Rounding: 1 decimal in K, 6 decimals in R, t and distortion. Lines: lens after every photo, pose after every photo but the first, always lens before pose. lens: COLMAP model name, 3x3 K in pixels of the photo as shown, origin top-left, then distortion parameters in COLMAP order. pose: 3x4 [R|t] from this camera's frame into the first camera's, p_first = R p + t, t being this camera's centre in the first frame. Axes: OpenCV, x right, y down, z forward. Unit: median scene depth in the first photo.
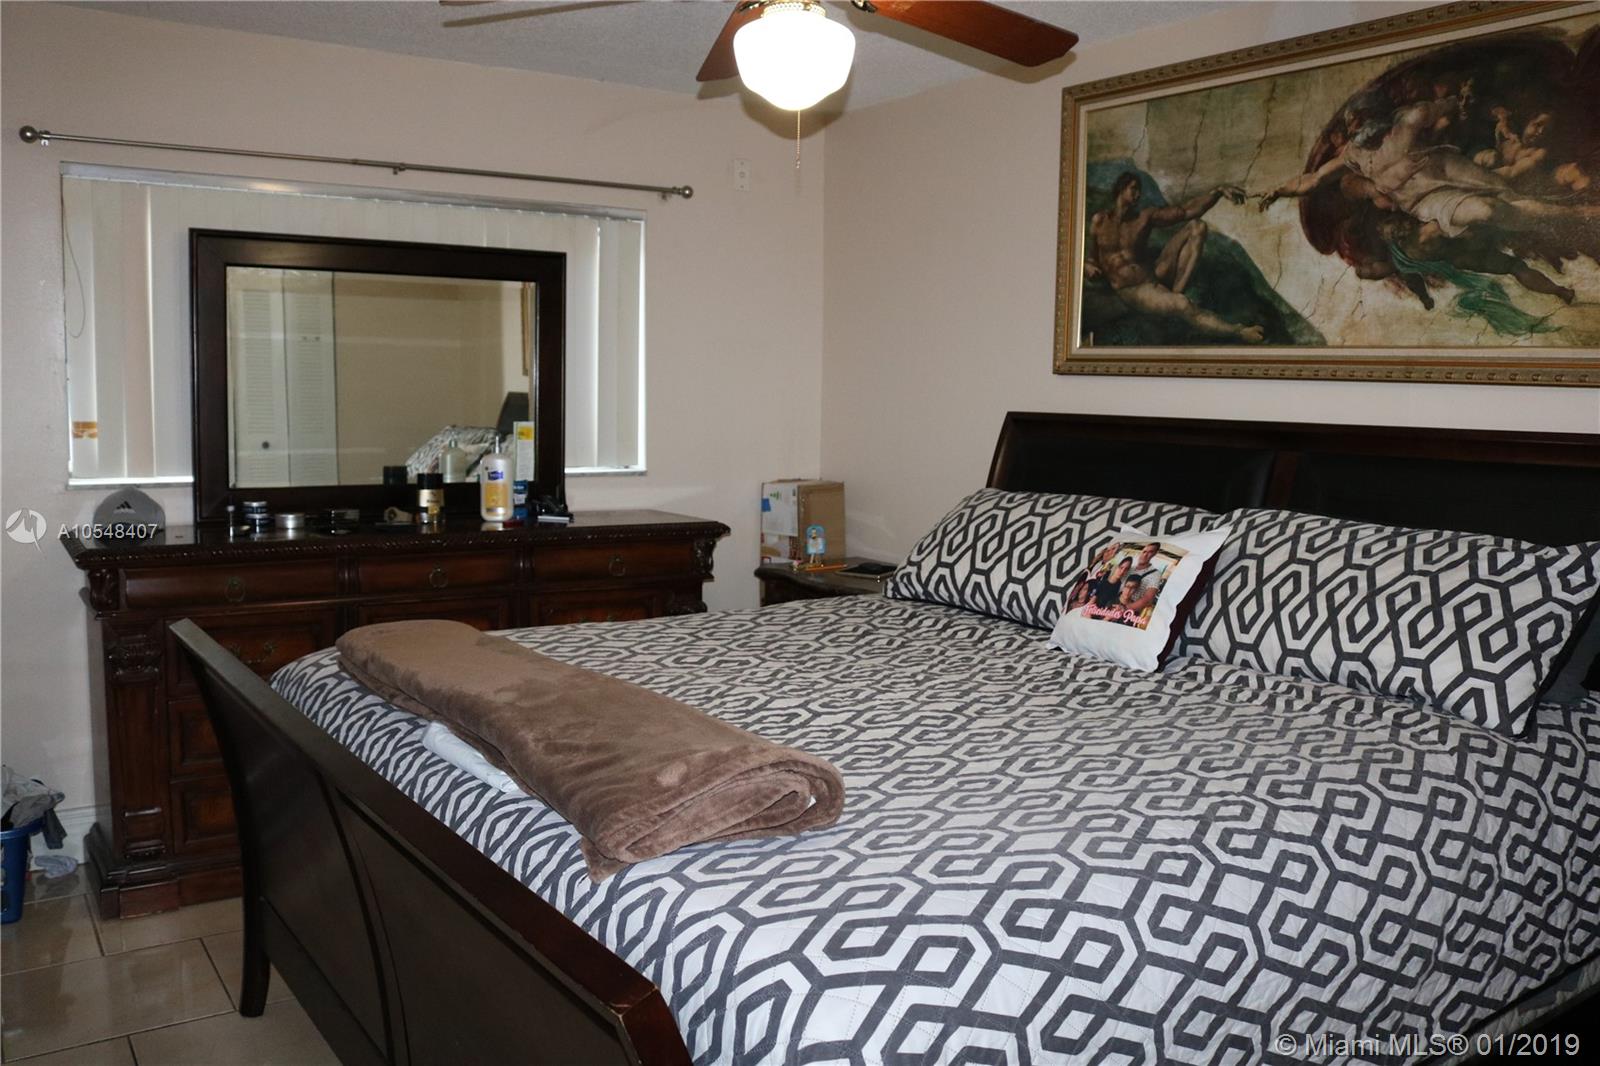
lens RADIAL K [[1338.6, 0, 800.0], [0, 1338.6, 533.0], [0, 0, 1]] dist [-0.136532, 0.102251]
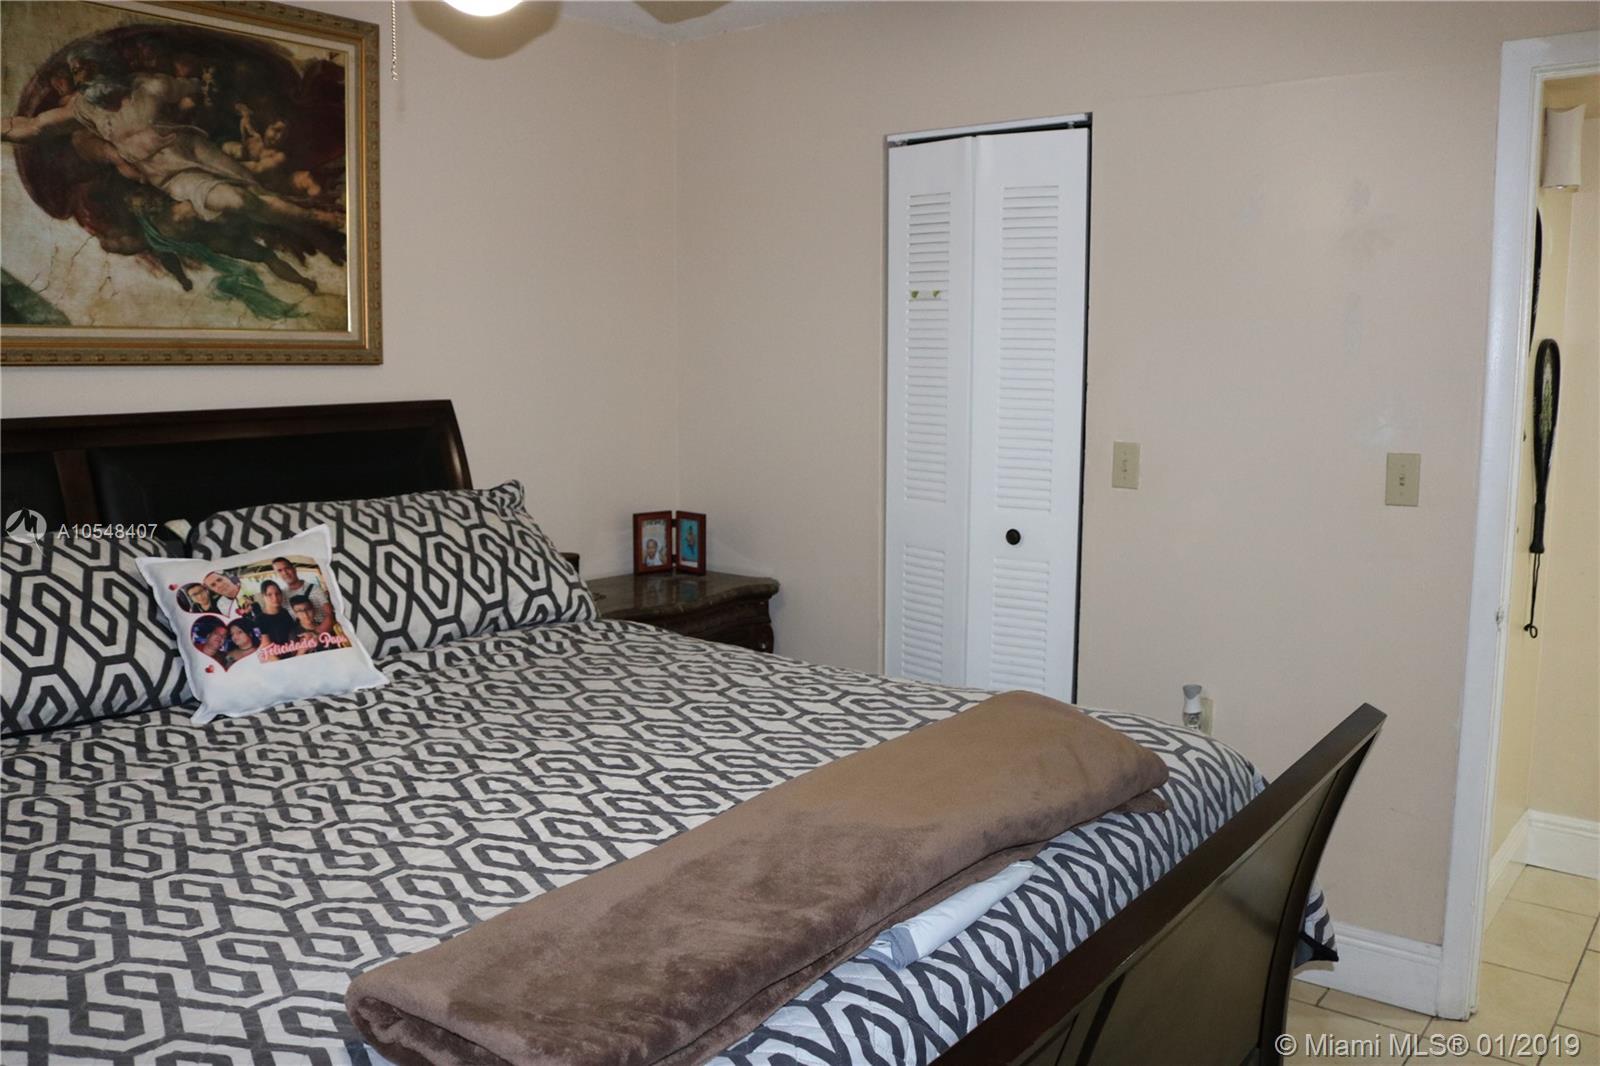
lens RADIAL K [[1338.6, 0, 800.0], [0, 1338.6, 533.0], [0, 0, 1]] dist [-0.136532, 0.102251]
pose [[-0.315276, -0.143044, 0.938157, -0.628543], [0.095880, 0.978715, 0.181450, -0.128462], [-0.944144, 0.147157, -0.294850, 0.893039]]
